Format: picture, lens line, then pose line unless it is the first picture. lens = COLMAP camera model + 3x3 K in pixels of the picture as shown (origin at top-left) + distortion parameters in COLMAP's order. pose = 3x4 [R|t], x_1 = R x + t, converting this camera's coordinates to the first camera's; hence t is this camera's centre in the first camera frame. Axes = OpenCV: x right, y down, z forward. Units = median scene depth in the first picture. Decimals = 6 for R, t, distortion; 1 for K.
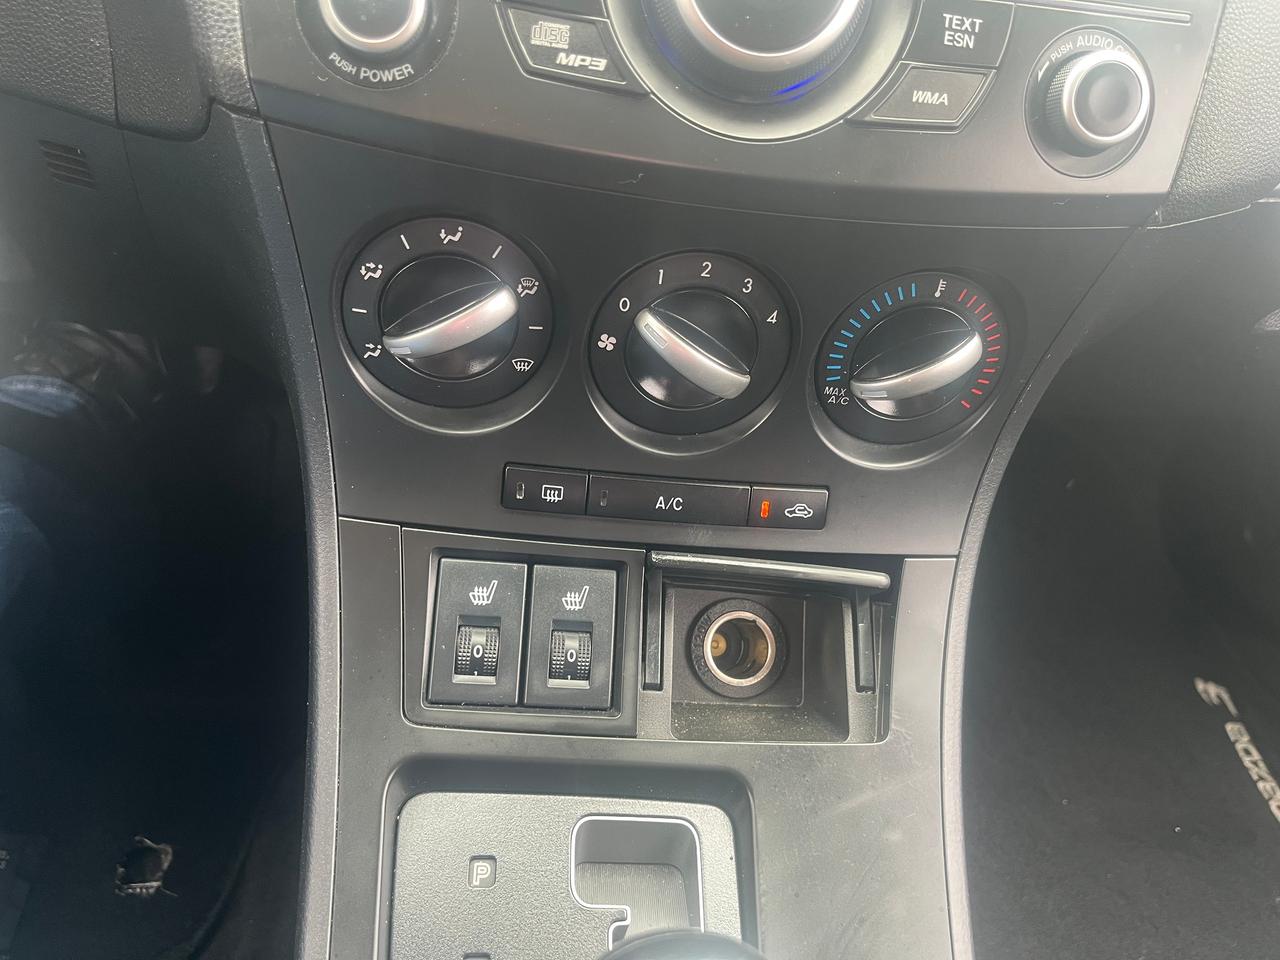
lens RADIAL K [[1005.3, 0, 638.4], [0, 1005.3, 487.5], [0, 0, 1]] dist [0.048183, -0.099915]
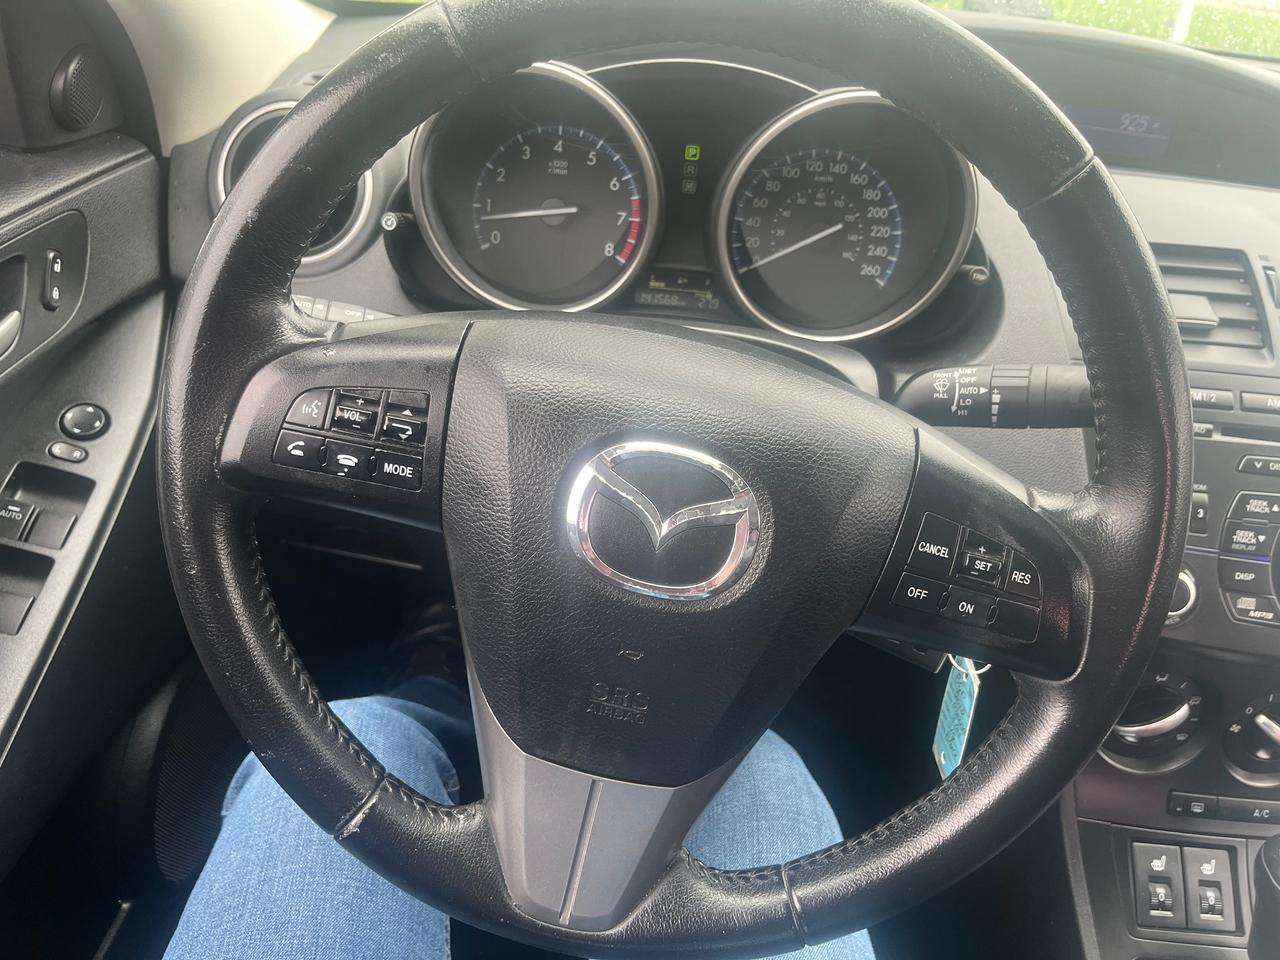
lens RADIAL K [[990.2, 0, 636.4], [0, 990.2, 475.5], [0, 0, 1]] dist [0.041548, -0.091511]
pose [[0.987874, -0.009864, -0.154943, -0.799698], [-0.018575, 0.983303, -0.181028, -0.239851], [0.154142, 0.181711, 0.971196, -0.995794]]
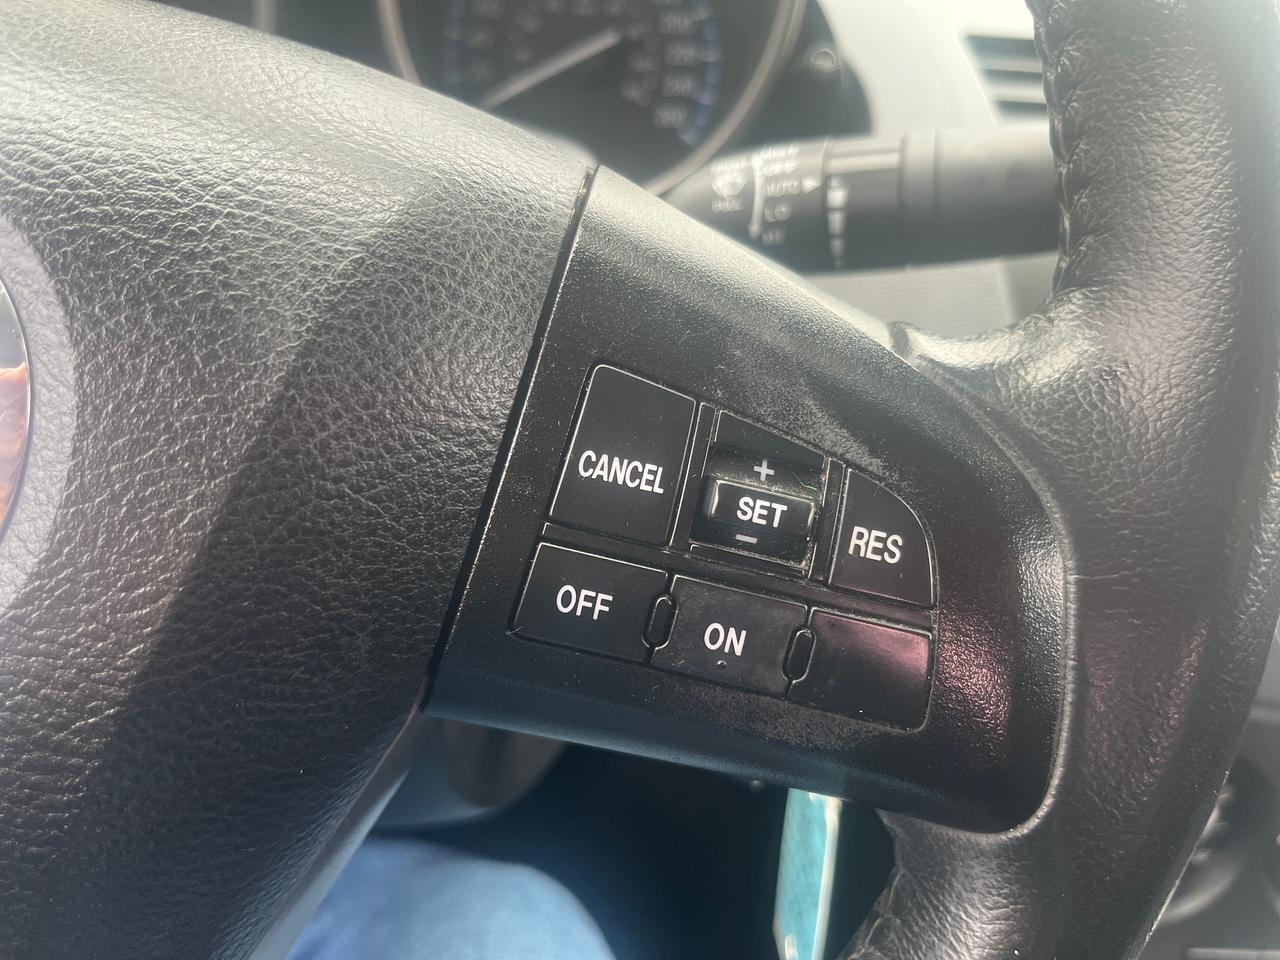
lens RADIAL K [[1039.2, 0, 636.7], [0, 1039.2, 484.5], [0, 0, 1]] dist [0.046617, -0.159005]
pose [[0.995925, -0.047411, -0.076711, -0.604454], [0.028414, 0.972294, -0.232029, -0.268876], [0.085587, 0.228904, 0.969679, -0.220342]]
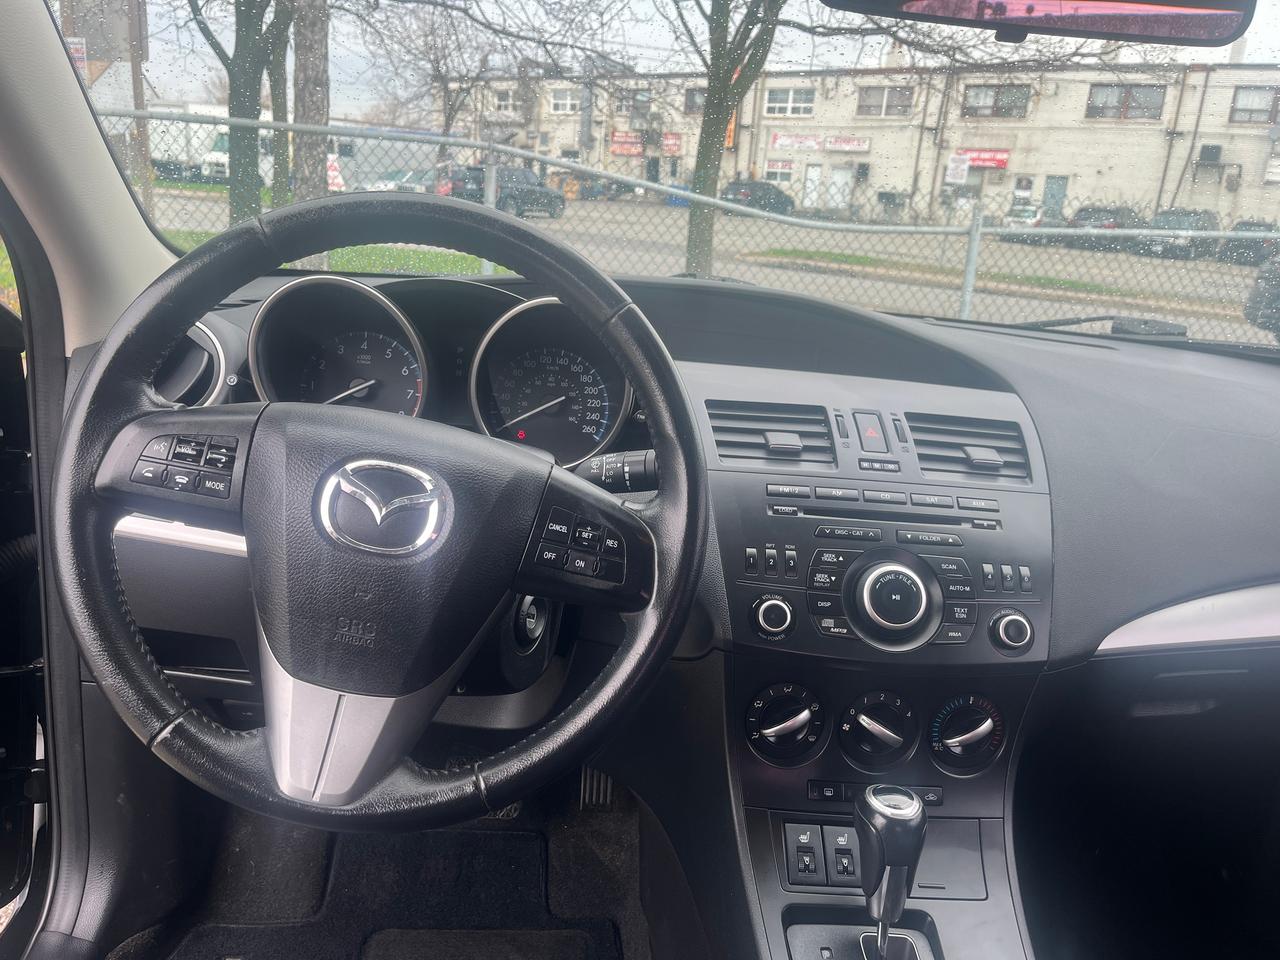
lens RADIAL K [[972.8, 0, 639.2], [0, 972.8, 485.8], [0, 0, 1]] dist [0.070545, -0.106413]
pose [[0.997833, -0.062223, -0.021401, -0.446589], [0.046362, 0.895629, -0.442380, 0.370808], [0.046694, 0.440429, 0.896572, -1.482590]]
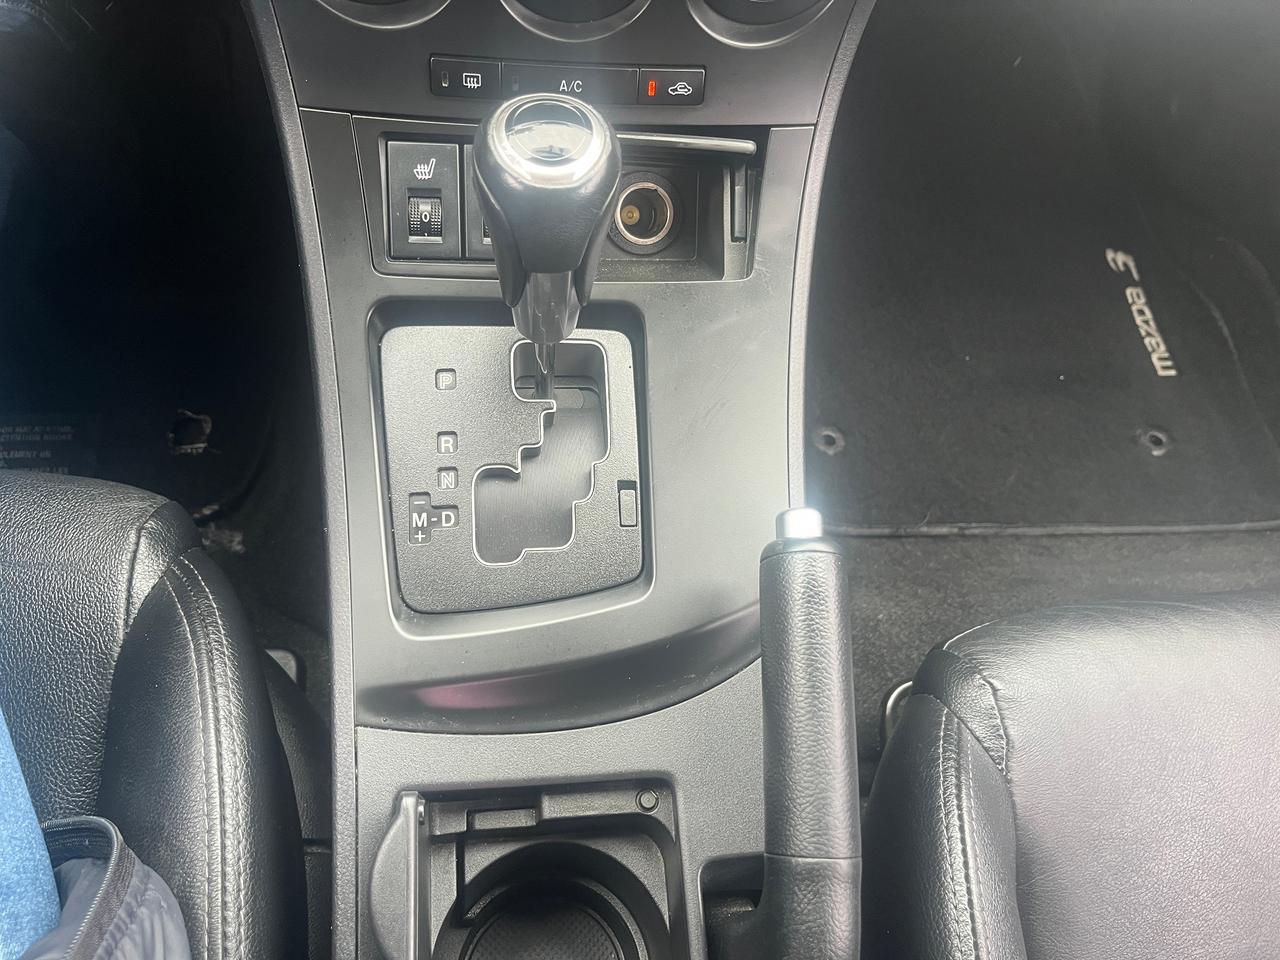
lens RADIAL K [[1005.3, 0, 638.4], [0, 1005.3, 487.5], [0, 0, 1]] dist [0.048183, -0.099915]
pose [[0.999254, -0.038339, -0.004644, 0.101147], [0.037374, 0.929723, 0.366359, 0.022979], [-0.009728, -0.366259, 0.930462, -0.310918]]
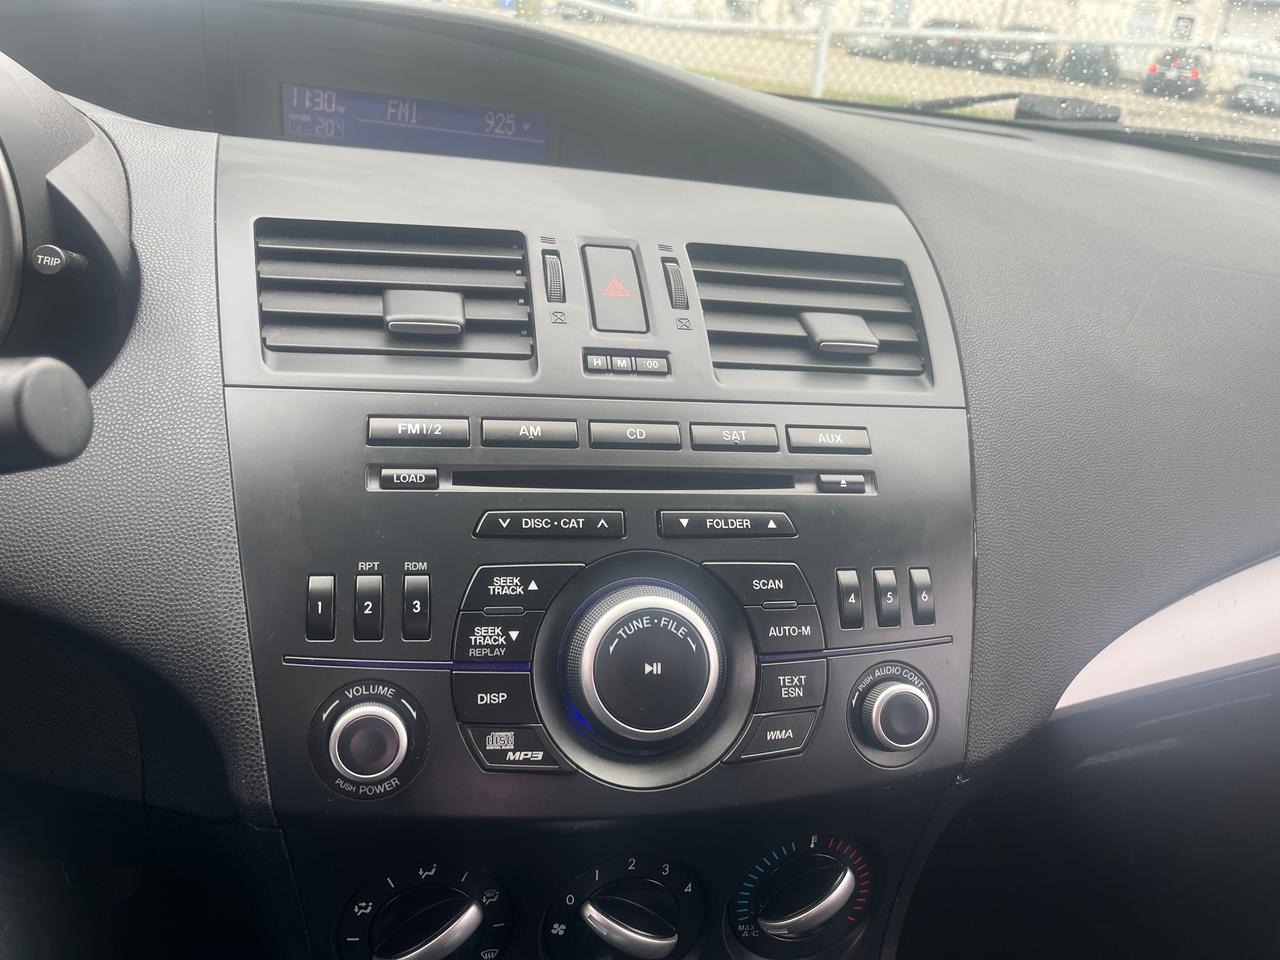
lens RADIAL K [[990.2, 0, 636.4], [0, 990.2, 475.5], [0, 0, 1]] dist [0.041548, -0.091511]
pose [[0.988207, -0.105666, 0.110818, -0.012655], [0.133505, 0.948991, -0.285645, -0.294220], [-0.074983, 0.297071, 0.951907, -0.304940]]
